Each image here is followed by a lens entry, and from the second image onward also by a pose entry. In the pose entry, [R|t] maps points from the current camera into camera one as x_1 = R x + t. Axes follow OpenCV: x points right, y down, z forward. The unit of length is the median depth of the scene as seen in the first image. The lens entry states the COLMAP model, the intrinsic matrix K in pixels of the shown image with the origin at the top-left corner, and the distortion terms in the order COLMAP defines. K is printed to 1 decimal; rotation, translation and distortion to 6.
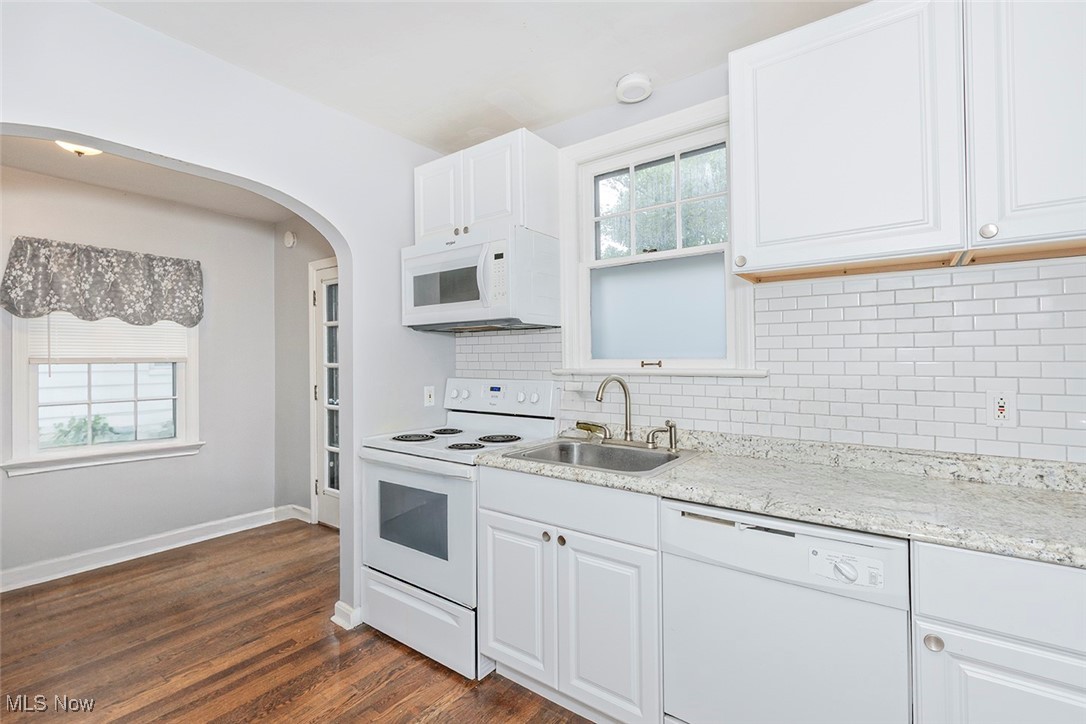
lens RADIAL K [[481.8, 0, 566.9], [0, 481.8, 363.3], [0, 0, 1]] dist [-0.000048, -0.000027]
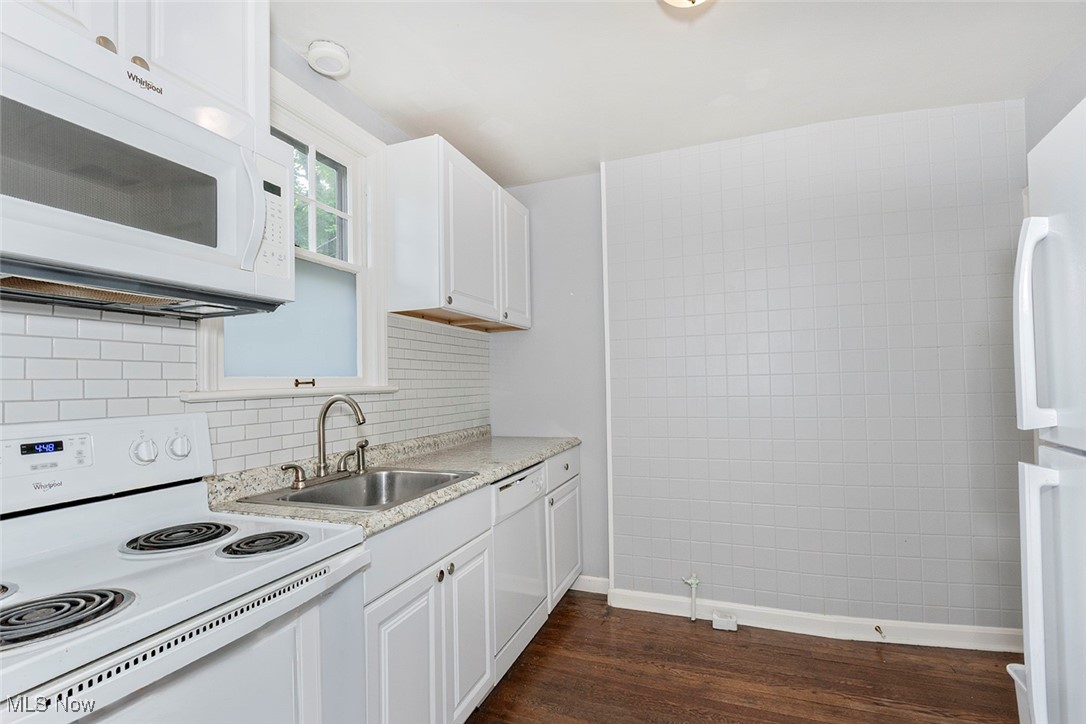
lens RADIAL K [[481.8, 0, 566.9], [0, 481.8, 363.3], [0, 0, 1]] dist [-0.000048, -0.000027]
pose [[-0.280545, 0.045487, 0.958762, -0.774360], [0.024880, 0.998885, -0.040110, 0.013082], [-0.959518, 0.012601, -0.281364, 0.827012]]
